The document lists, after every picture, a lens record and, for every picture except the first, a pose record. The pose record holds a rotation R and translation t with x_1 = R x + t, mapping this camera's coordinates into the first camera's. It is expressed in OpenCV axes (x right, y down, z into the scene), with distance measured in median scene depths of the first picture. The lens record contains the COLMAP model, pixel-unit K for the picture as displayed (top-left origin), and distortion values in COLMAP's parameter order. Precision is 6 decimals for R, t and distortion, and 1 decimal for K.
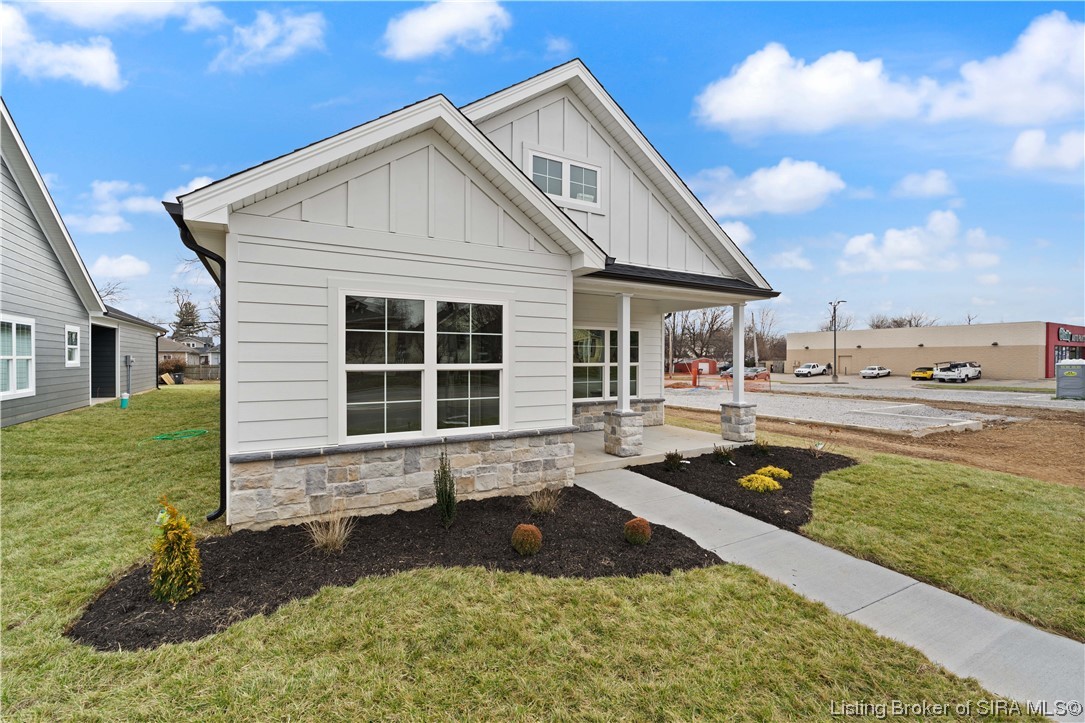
lens RADIAL K [[478.8, 0, 542.5], [0, 478.8, 361.5], [0, 0, 1]] dist [-0.003185, -0.000353]
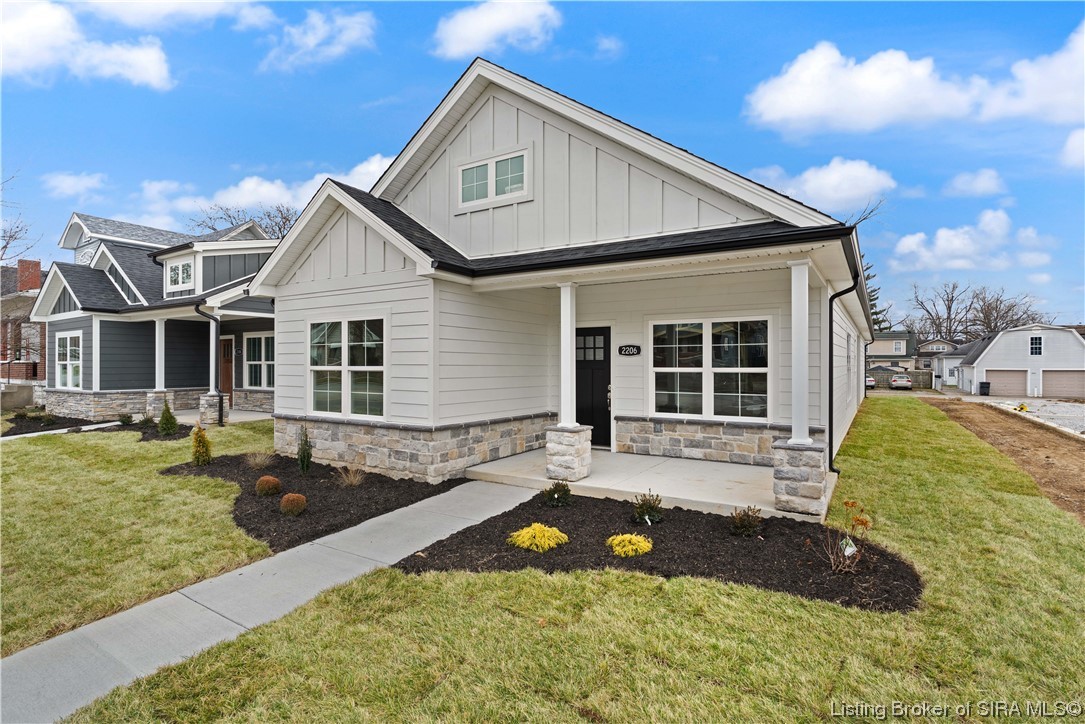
lens RADIAL K [[534.2, 0, 542.5], [0, 534.2, 362.0], [0, 0, 1]] dist [-0.003781, 0.000158]
pose [[0.461880, -0.004418, -0.886931, 1.304268], [-0.003863, 0.999968, -0.006993, 0.001281], [0.886934, 0.006656, 0.461849, 0.721776]]
